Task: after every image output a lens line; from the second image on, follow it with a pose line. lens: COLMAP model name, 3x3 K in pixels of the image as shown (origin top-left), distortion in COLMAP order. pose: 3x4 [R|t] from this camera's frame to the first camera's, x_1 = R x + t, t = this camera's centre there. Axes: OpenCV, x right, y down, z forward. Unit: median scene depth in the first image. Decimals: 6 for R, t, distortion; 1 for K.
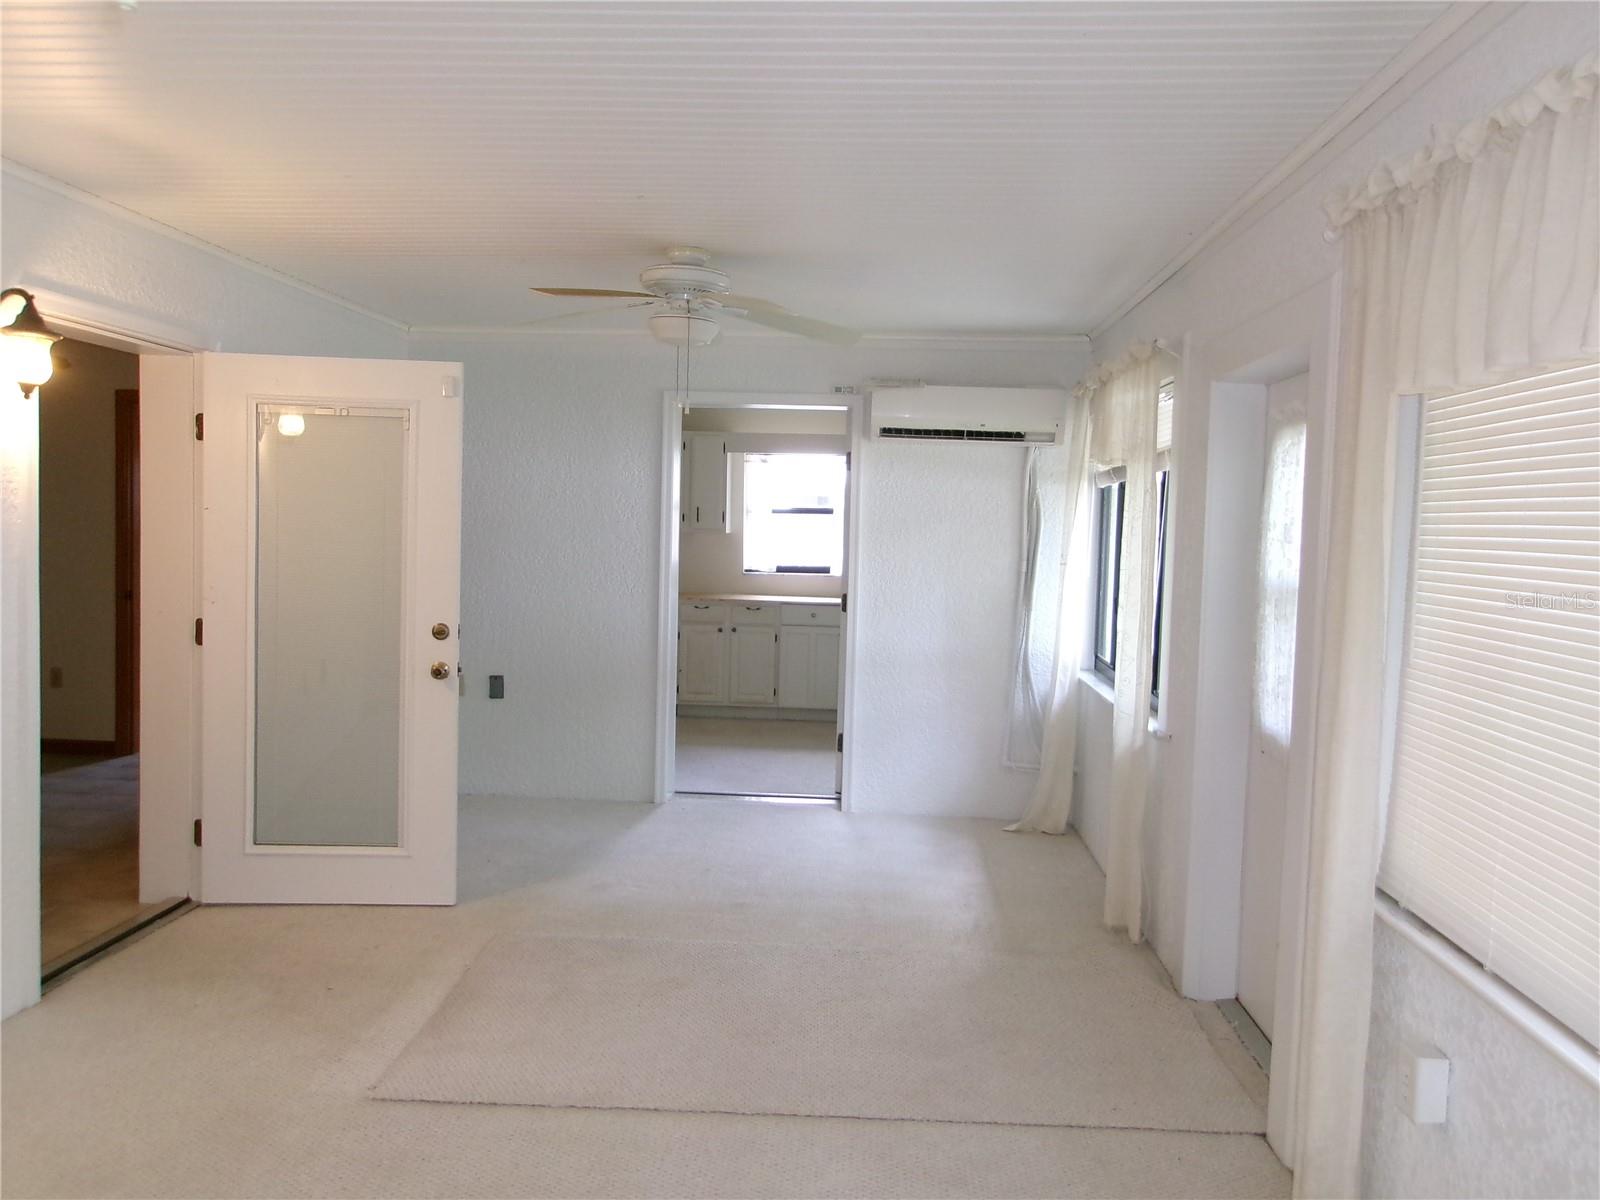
lens RADIAL K [[1233.8, 0, 799.9], [0, 1233.8, 598.7], [0, 0, 1]] dist [-0.034205, 0.053255]
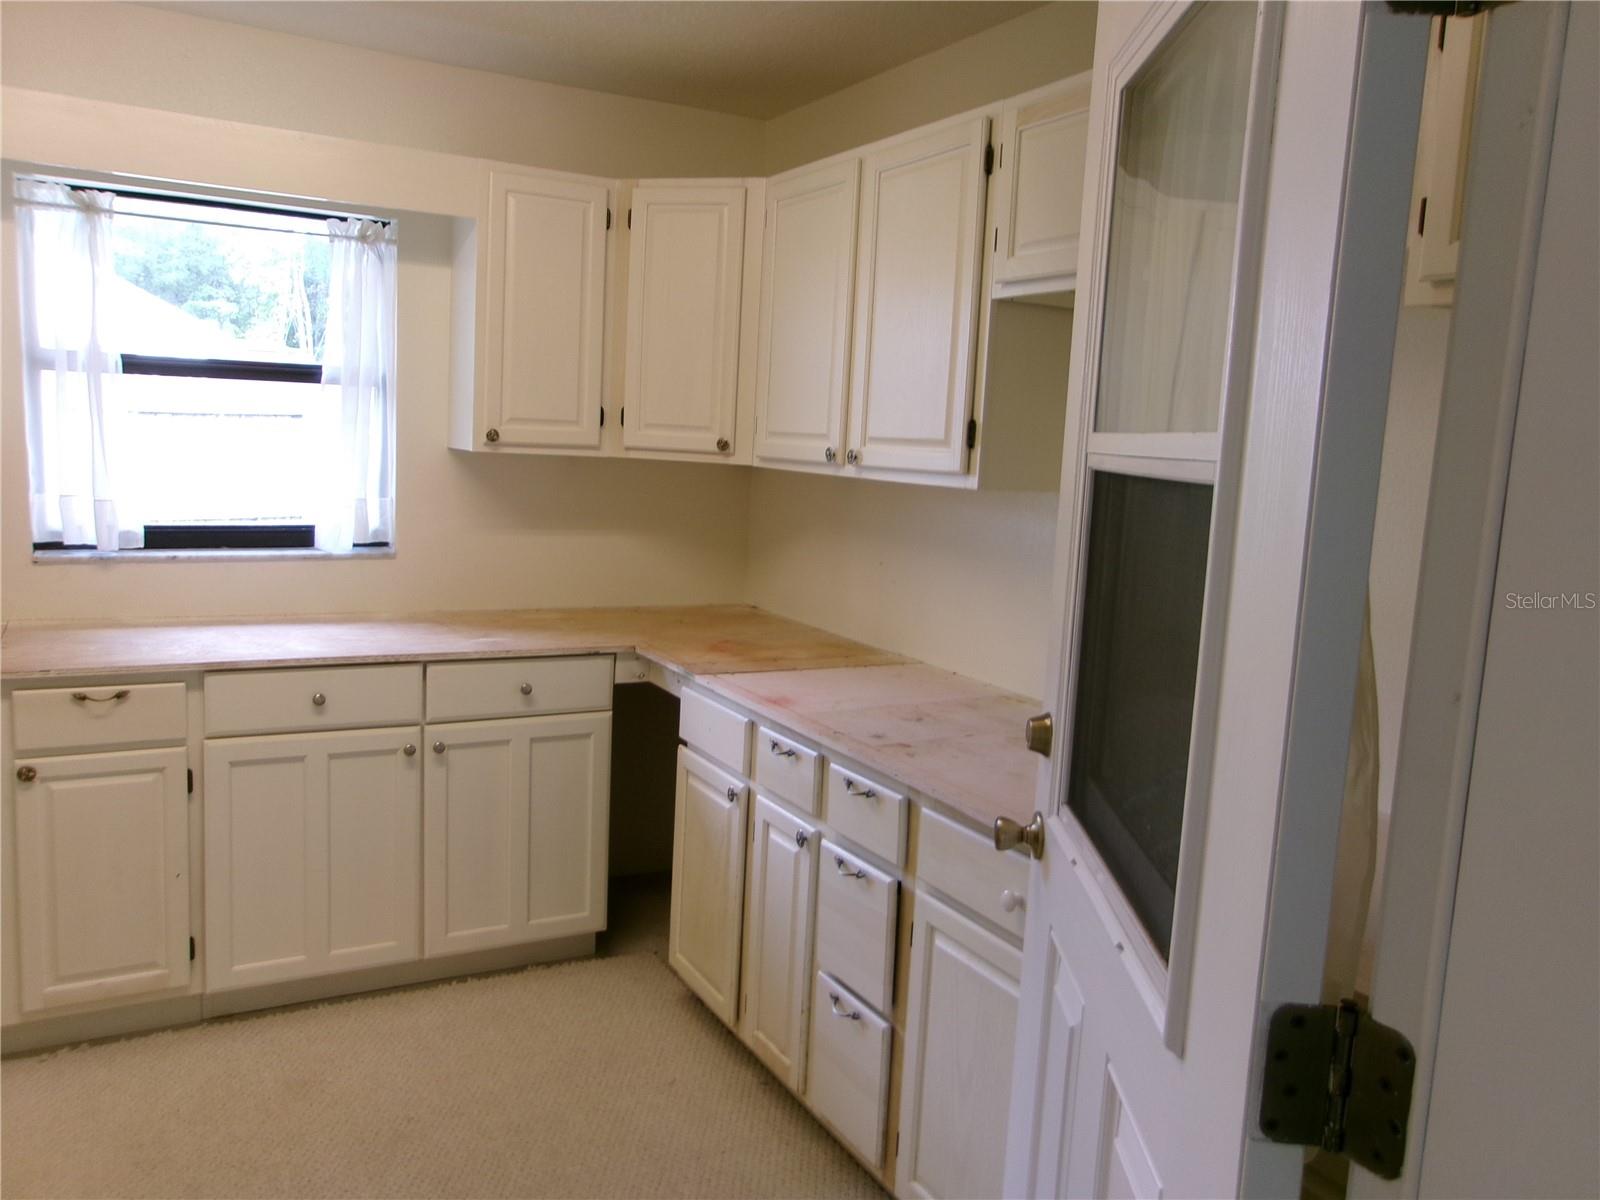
lens RADIAL K [[1233.8, 0, 798.7], [0, 1233.8, 603.1], [0, 0, 1]] dist [-0.034205, 0.053255]
pose [[0.863251, -0.055486, 0.501716, -0.036364], [0.008718, 0.995431, 0.095086, -0.037428], [-0.504700, -0.077709, 0.859790, 0.620000]]
